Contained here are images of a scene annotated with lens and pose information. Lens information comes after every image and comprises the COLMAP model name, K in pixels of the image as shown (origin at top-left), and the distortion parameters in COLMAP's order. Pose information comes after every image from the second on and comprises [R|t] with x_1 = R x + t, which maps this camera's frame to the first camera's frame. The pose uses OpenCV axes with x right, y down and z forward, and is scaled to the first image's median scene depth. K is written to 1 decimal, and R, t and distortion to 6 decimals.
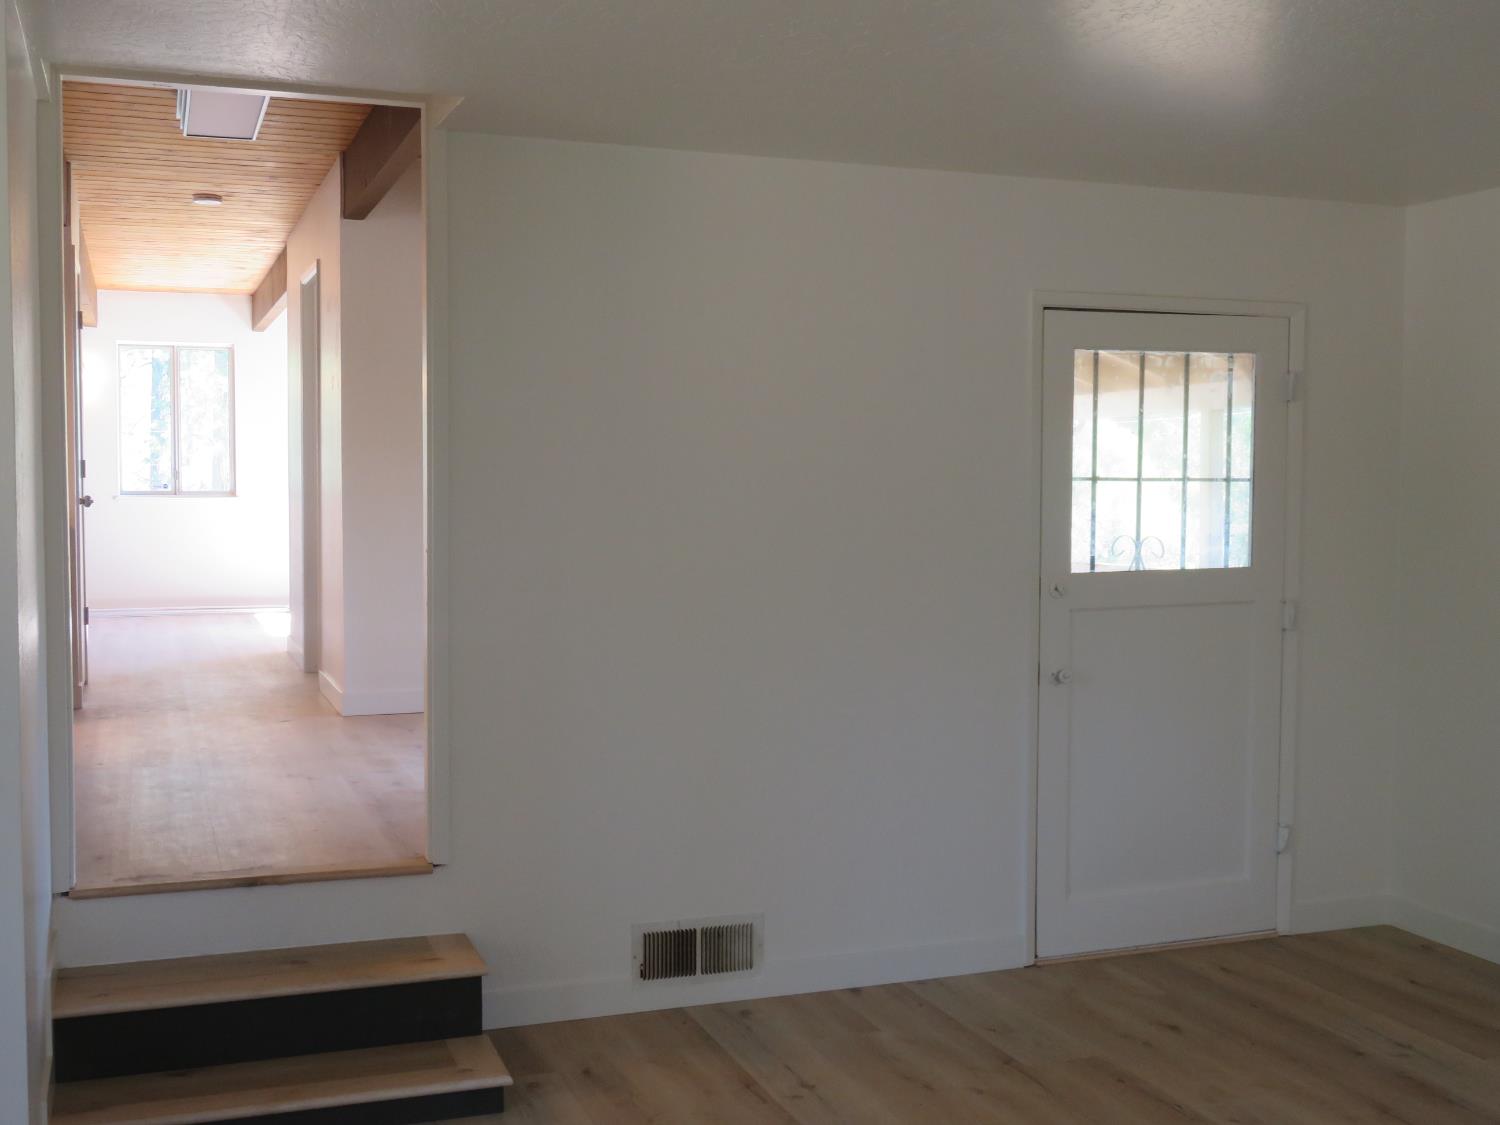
lens RADIAL K [[1640.0, 0, 758.7], [0, 1640.0, 556.8], [0, 0, 1]] dist [-0.021737, 0.000000]
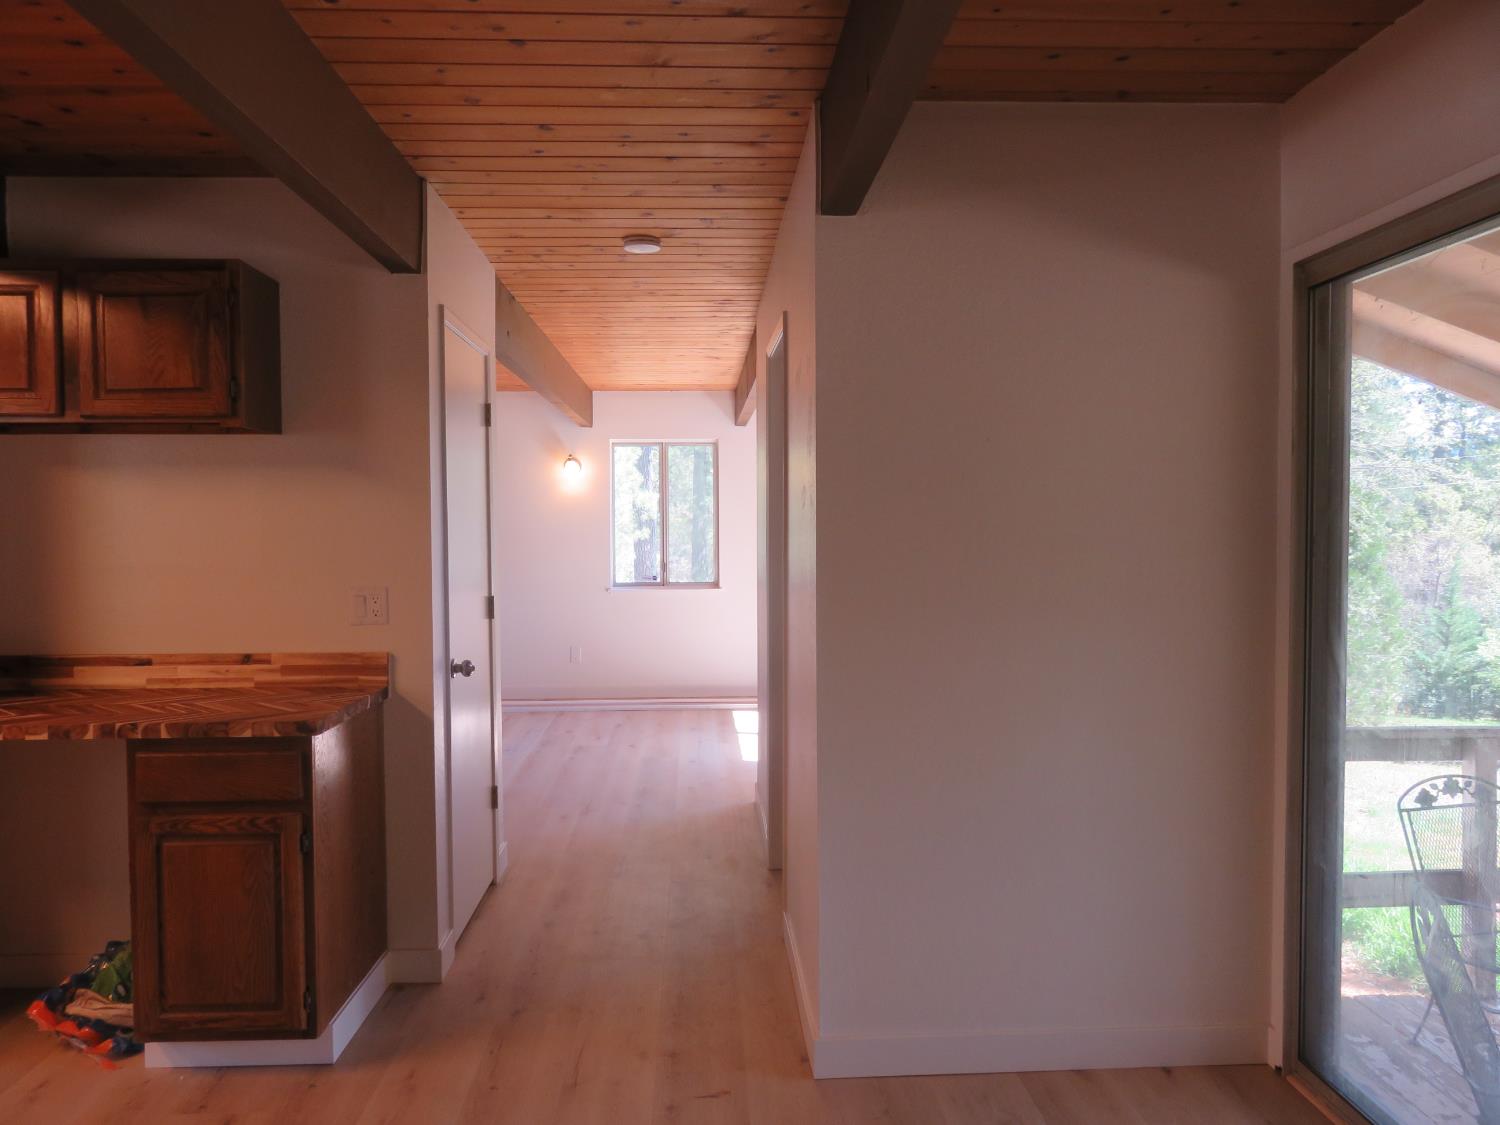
lens RADIAL K [[1113.7, 0, 752.3], [0, 1113.7, 564.6], [0, 0, 1]] dist [-0.005860, -0.000269]
pose [[0.951920, 0.002357, -0.306338, -0.139761], [-0.005909, 0.999926, -0.010666, -0.071237], [0.306290, 0.011963, 0.951863, 0.554808]]
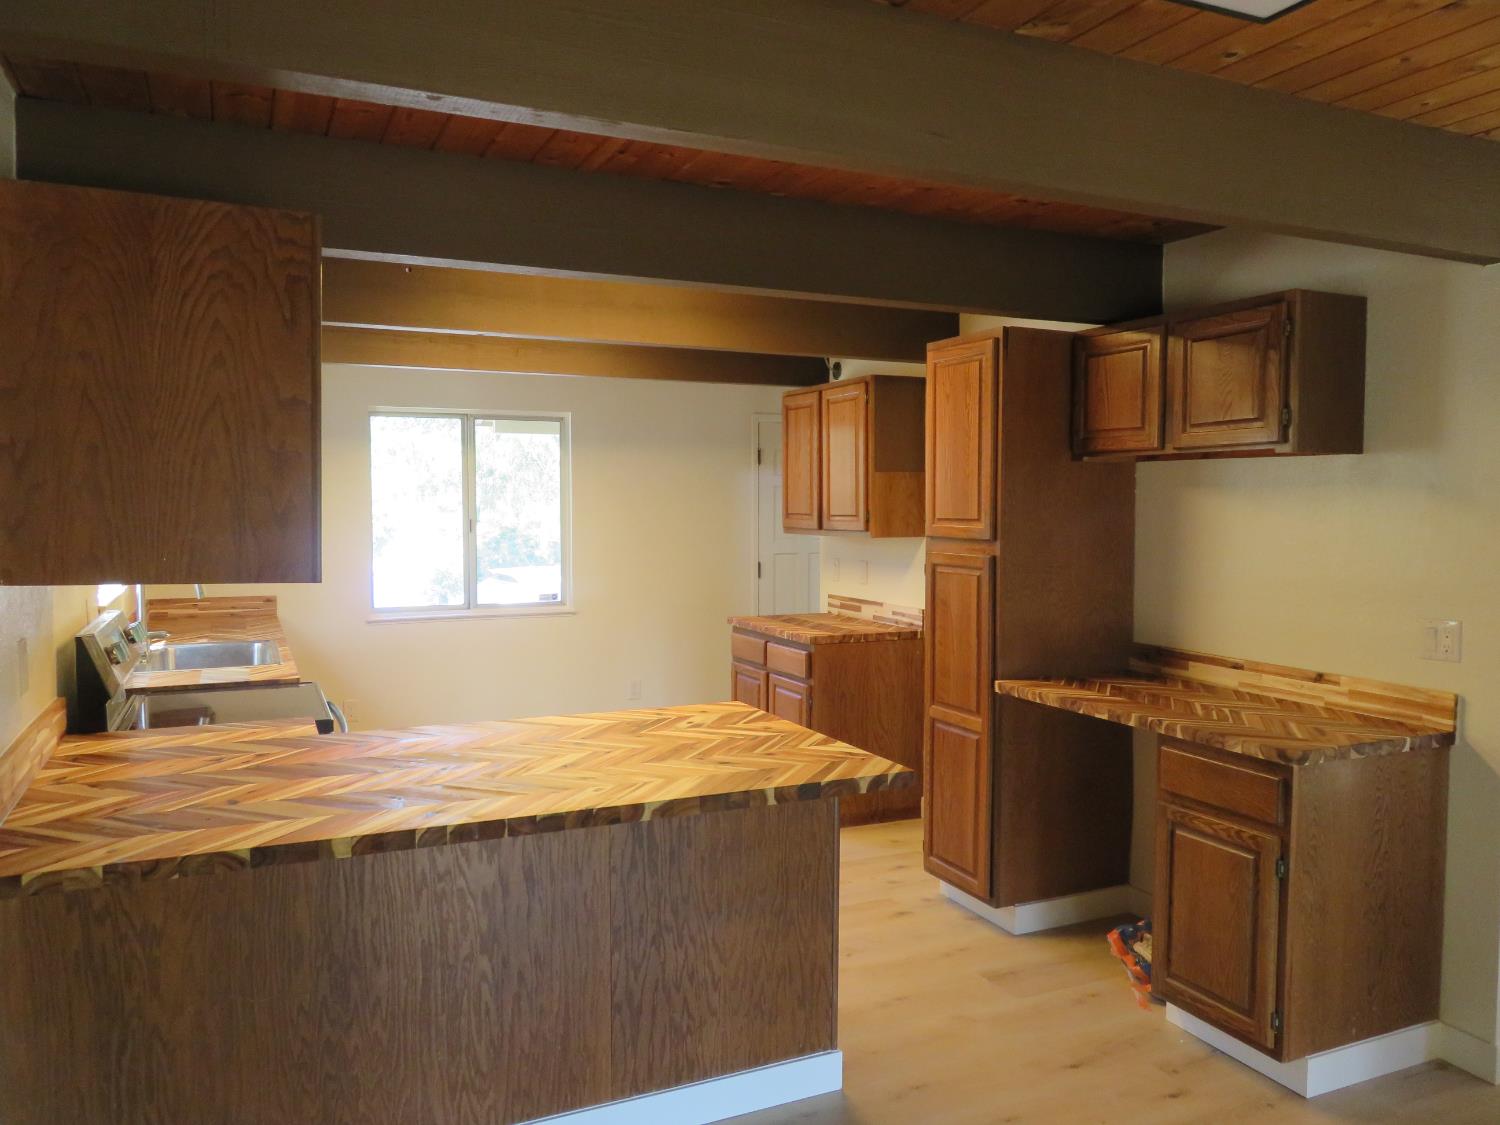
lens RADIAL K [[1113.7, 0, 745.9], [0, 1113.7, 564.7], [0, 0, 1]] dist [-0.005860, -0.000269]
pose [[0.077975, 0.053317, -0.995529, -0.047322], [-0.049336, 0.997552, 0.049561, -0.092058], [0.995734, 0.045251, 0.080415, 0.642702]]
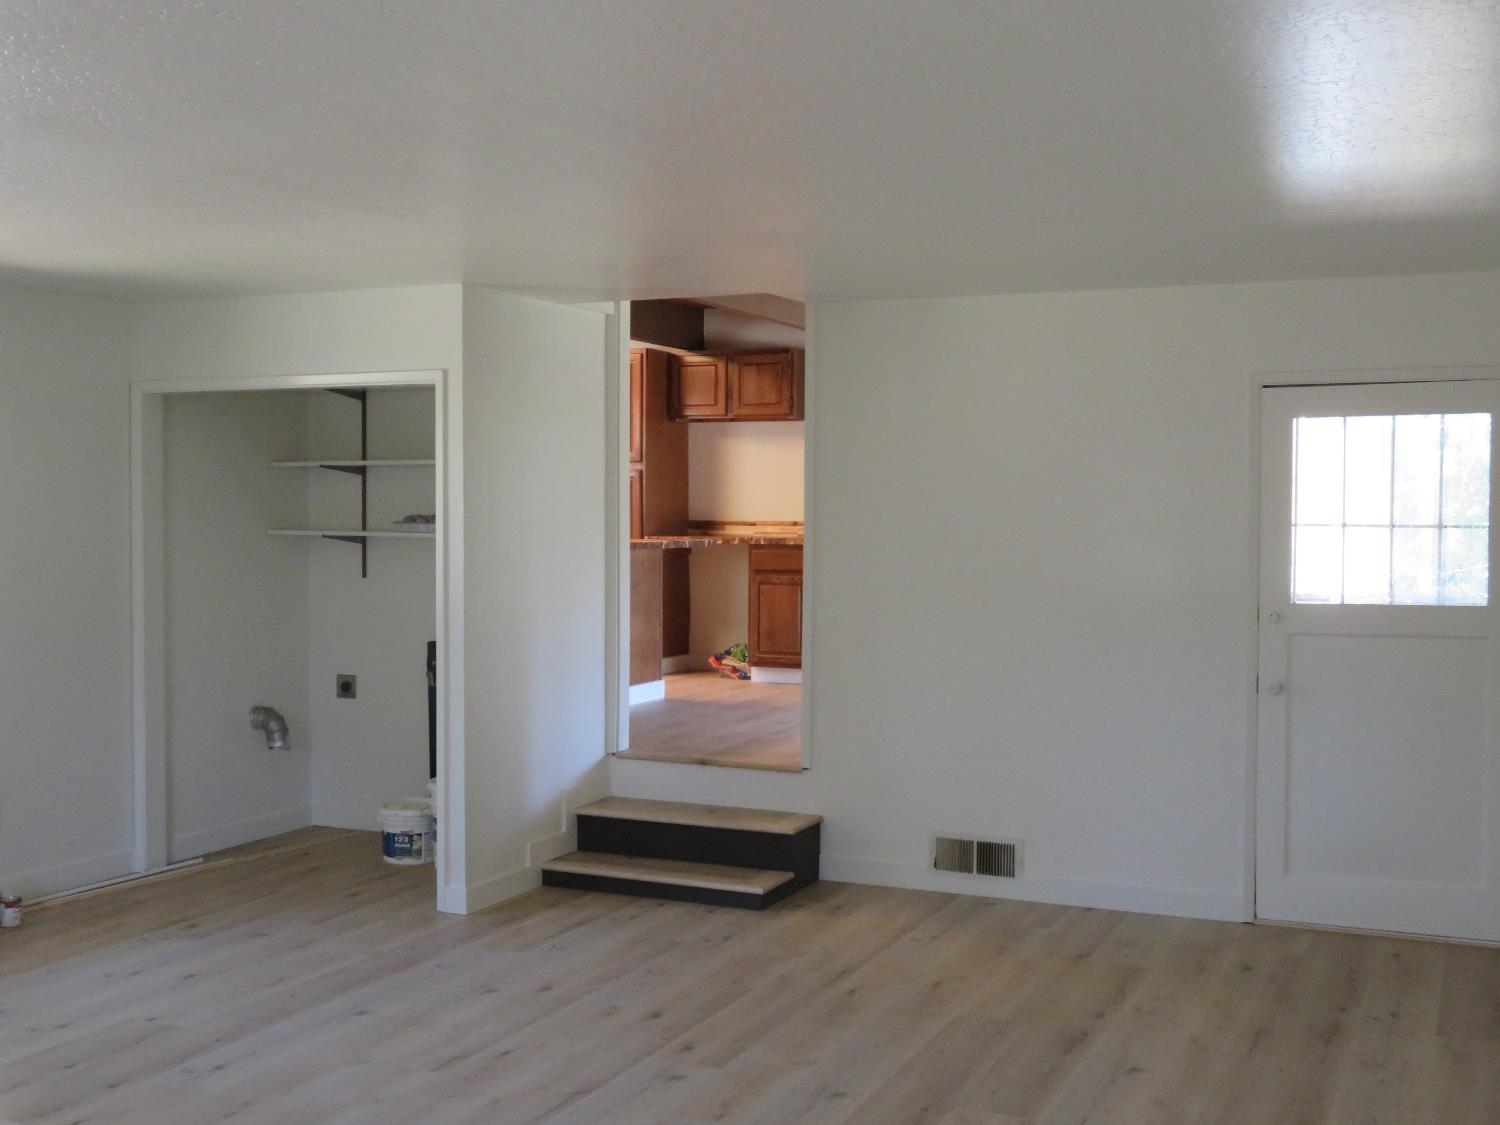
lens RADIAL K [[1640.0, 0, 756.6], [0, 1640.0, 569.3], [0, 0, 1]] dist [-0.021737, 0.000000]
pose [[0.706801, 0.026150, -0.706929, 0.486138], [-0.036385, 0.999338, 0.000588, -0.000961], [0.706476, 0.025306, 0.707284, -0.082865]]
